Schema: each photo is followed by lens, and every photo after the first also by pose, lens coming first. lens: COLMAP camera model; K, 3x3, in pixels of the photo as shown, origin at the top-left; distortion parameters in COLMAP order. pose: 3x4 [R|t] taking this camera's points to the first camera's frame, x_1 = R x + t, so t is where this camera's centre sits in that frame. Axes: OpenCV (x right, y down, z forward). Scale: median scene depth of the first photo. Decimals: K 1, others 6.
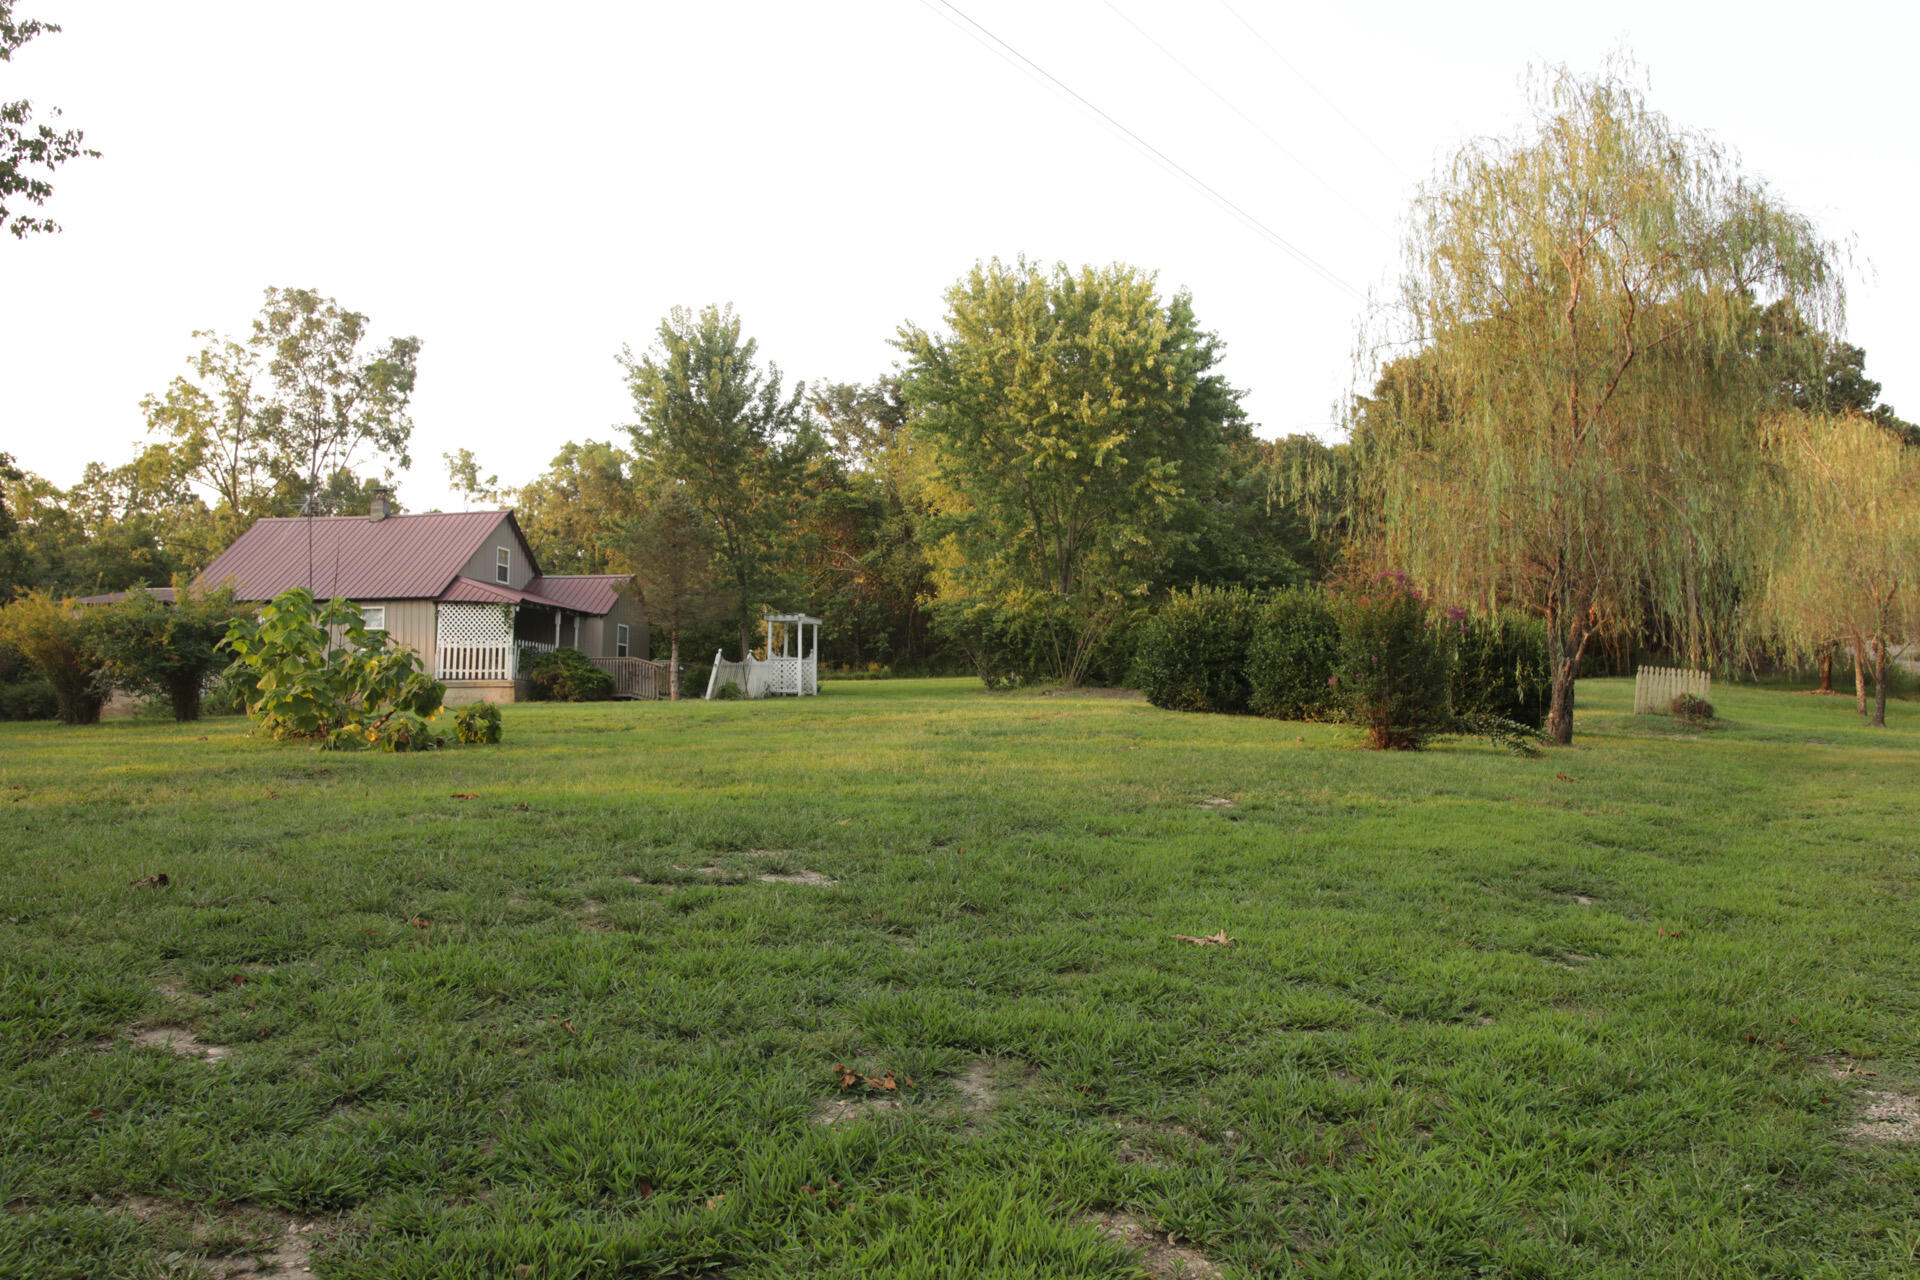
lens RADIAL K [[1592.8, 0, 948.7], [0, 1592.8, 639.4], [0, 0, 1]] dist [-0.084872, 0.070528]
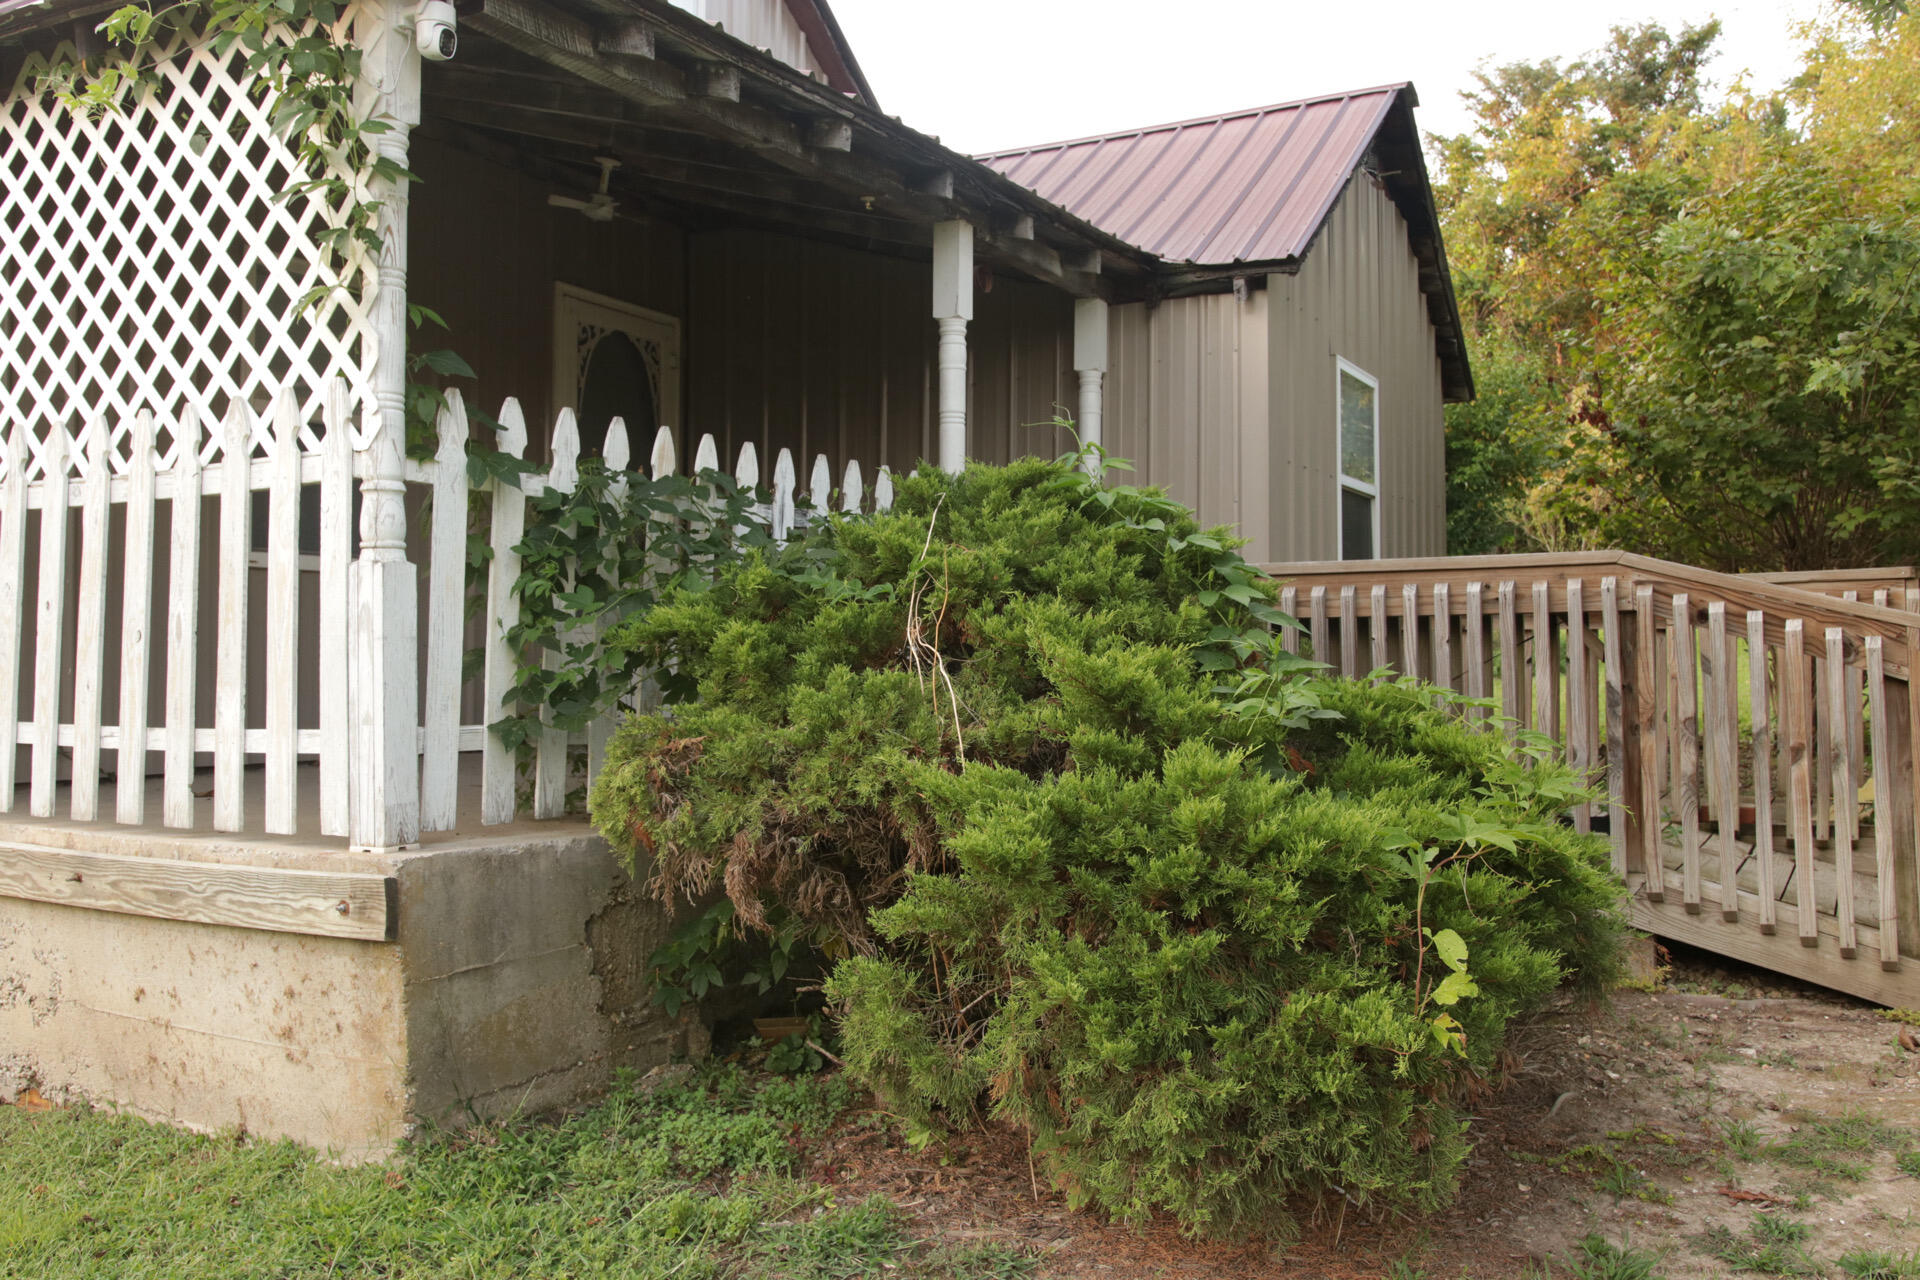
lens RADIAL K [[1592.8, 0, 948.7], [0, 1592.8, 639.4], [0, 0, 1]] dist [-0.084872, 0.070528]
pose [[0.954669, -0.012254, -0.297418, -0.220410], [0.029220, 0.998185, 0.052666, 0.010379], [0.296233, -0.058969, 0.953294, 0.924530]]
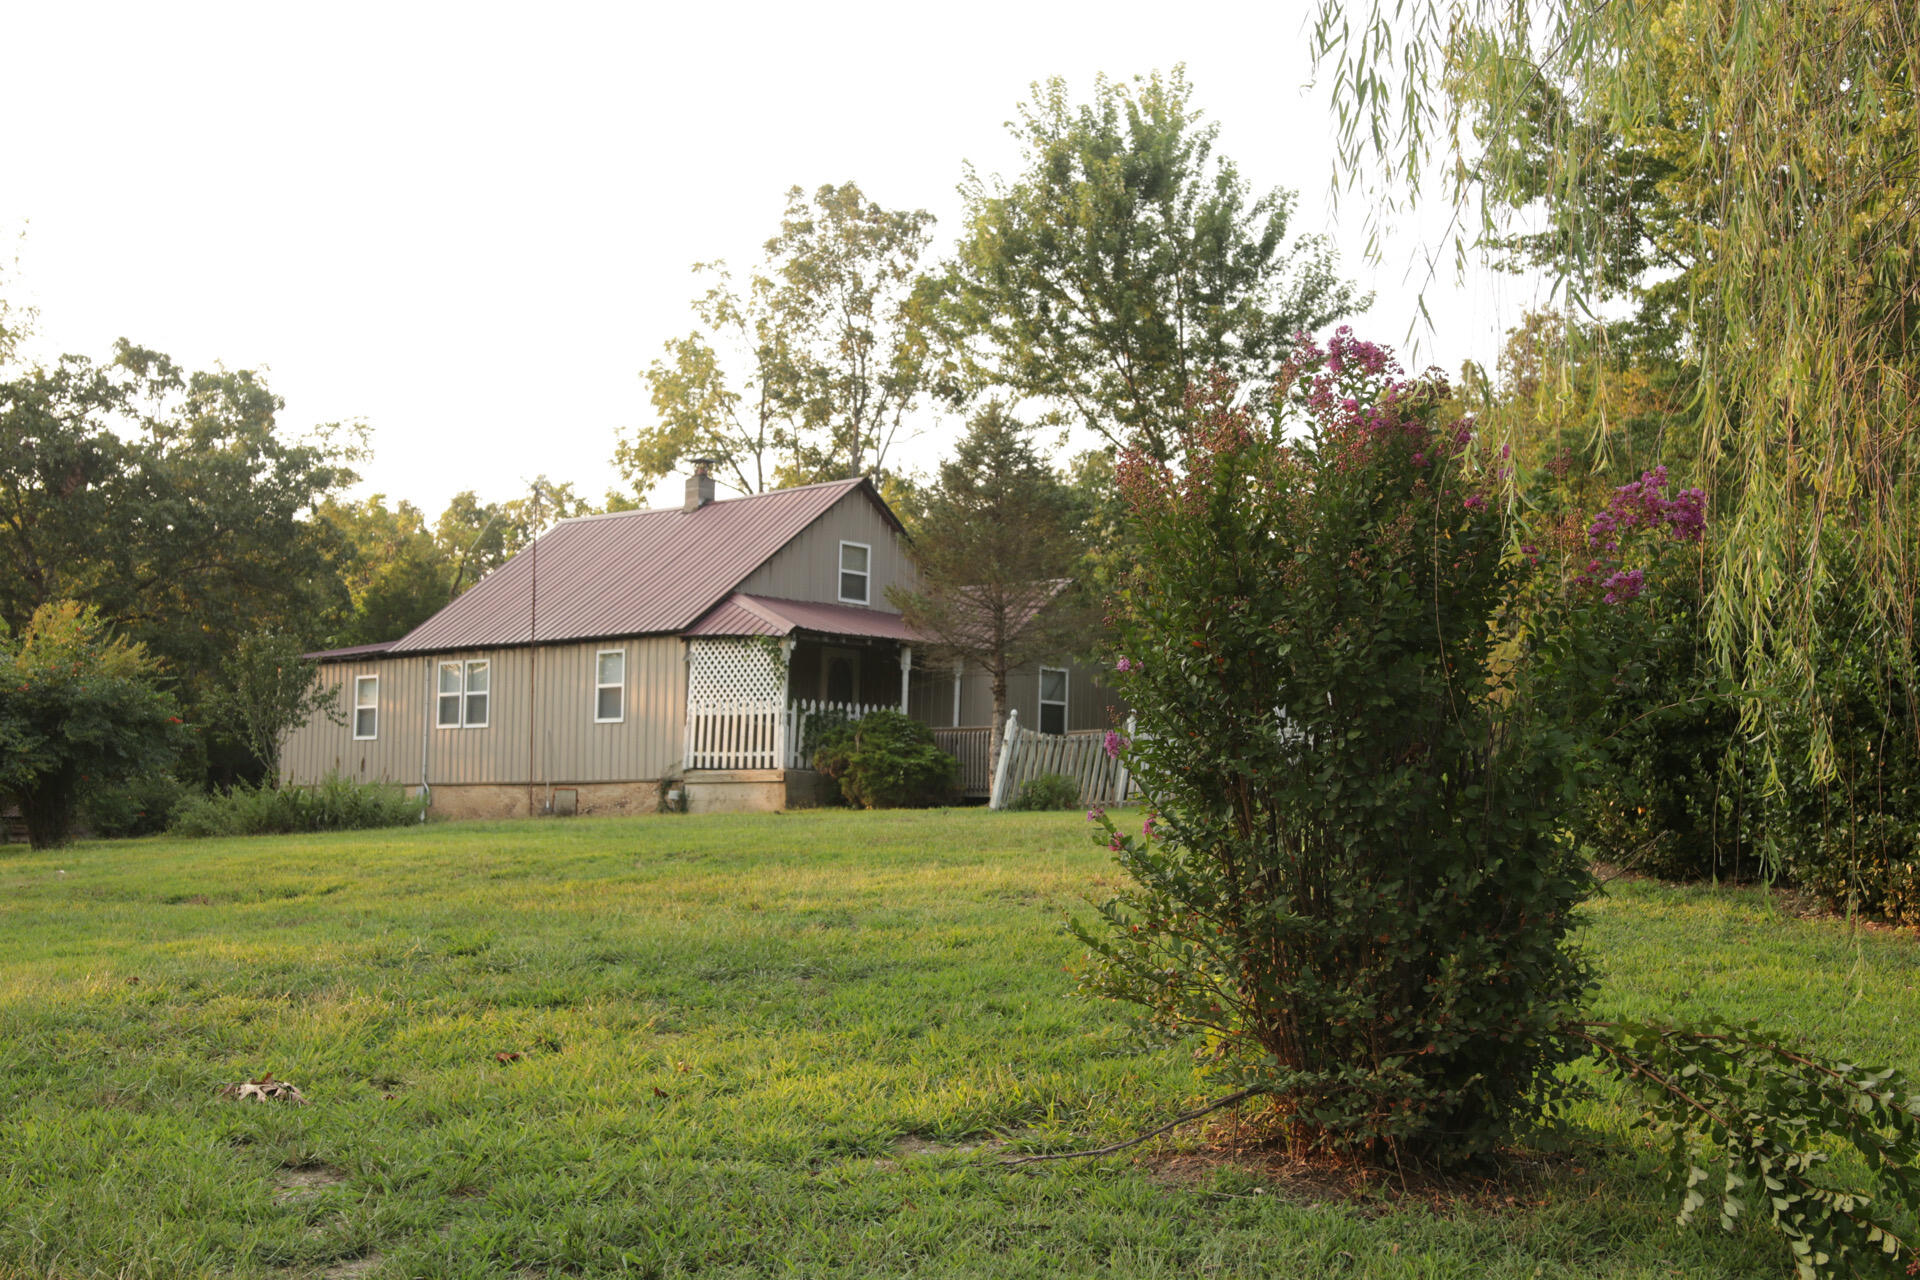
lens RADIAL K [[1592.8, 0, 948.7], [0, 1592.8, 639.4], [0, 0, 1]] dist [-0.084872, 0.070528]
pose [[0.874180, -0.043806, -0.483623, 0.054268], [0.024267, 0.998619, -0.046590, 0.006876], [0.484996, 0.028992, 0.874036, 0.525644]]
